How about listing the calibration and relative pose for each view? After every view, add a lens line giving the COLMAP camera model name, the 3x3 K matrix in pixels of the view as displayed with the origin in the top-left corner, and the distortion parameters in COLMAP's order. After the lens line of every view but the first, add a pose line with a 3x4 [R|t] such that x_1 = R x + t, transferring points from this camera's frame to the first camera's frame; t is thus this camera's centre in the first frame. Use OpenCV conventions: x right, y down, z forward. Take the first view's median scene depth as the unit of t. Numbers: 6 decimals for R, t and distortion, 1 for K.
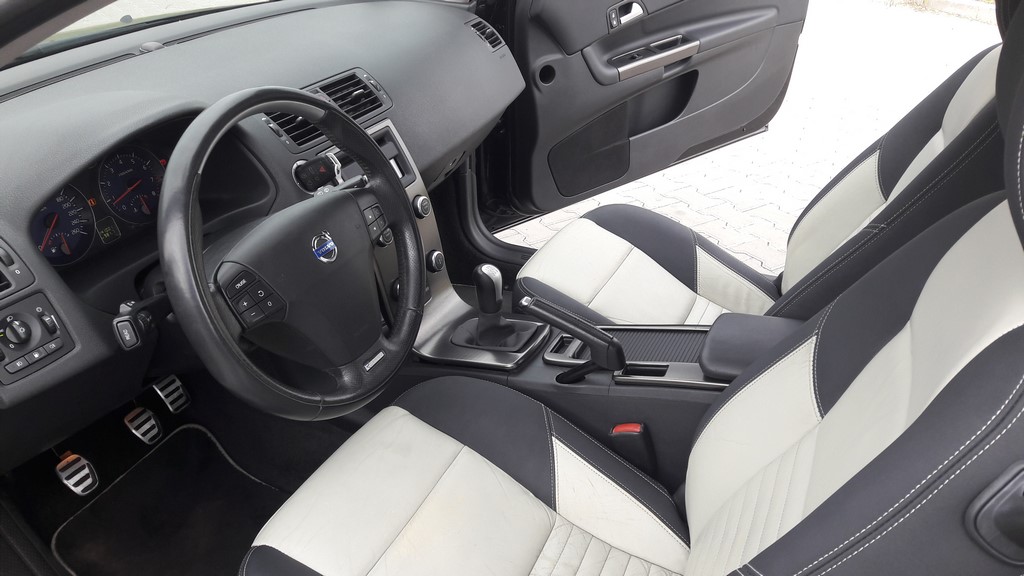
lens RADIAL K [[831.7, 0, 512.0], [0, 831.7, 288.0], [0, 0, 1]] dist [0.112710, -0.256834]
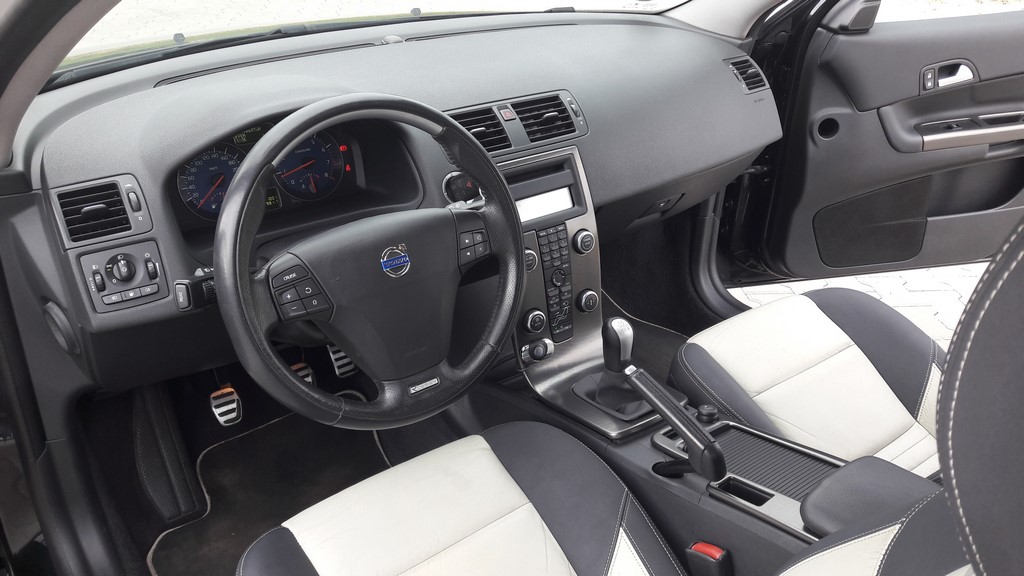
lens RADIAL K [[840.3, 0, 517.7], [0, 840.3, 274.0], [0, 0, 1]] dist [0.115565, -0.264636]
pose [[0.889322, 0.241200, -0.388495, 0.198189], [-0.253633, 0.967097, 0.019828, -0.060349], [0.380495, 0.080902, 0.921238, 0.091316]]
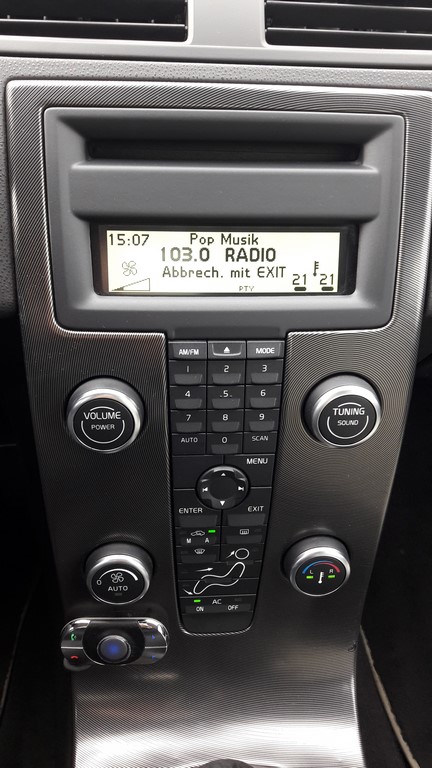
lens RADIAL K [[630.2, 0, 214.6], [0, 630.2, 361.8], [0, 0, 1]] dist [0.115565, -0.264636]
pose [[0.494631, 0.566944, -0.658722, 0.006334], [-0.470919, 0.811860, 0.345135, -0.163200], [0.730463, 0.139491, 0.668556, 0.790151]]
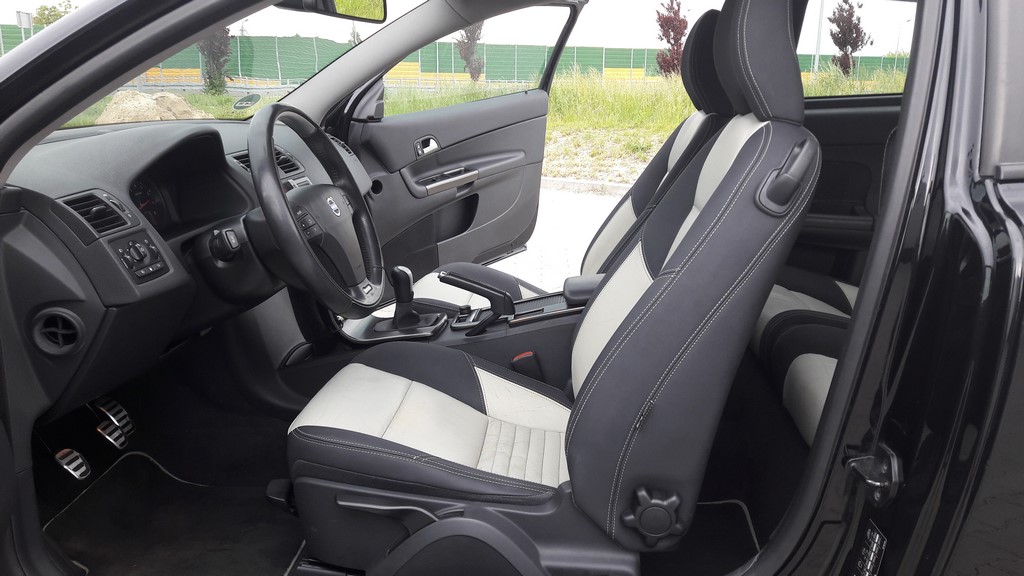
lens RADIAL K [[831.7, 0, 512.0], [0, 831.7, 288.0], [0, 0, 1]] dist [0.112710, -0.256834]
pose [[0.940542, -0.076236, 0.331013, -0.286938], [0.159870, 0.959161, -0.233349, 0.324725], [-0.299705, 0.272394, 0.914319, -0.270905]]
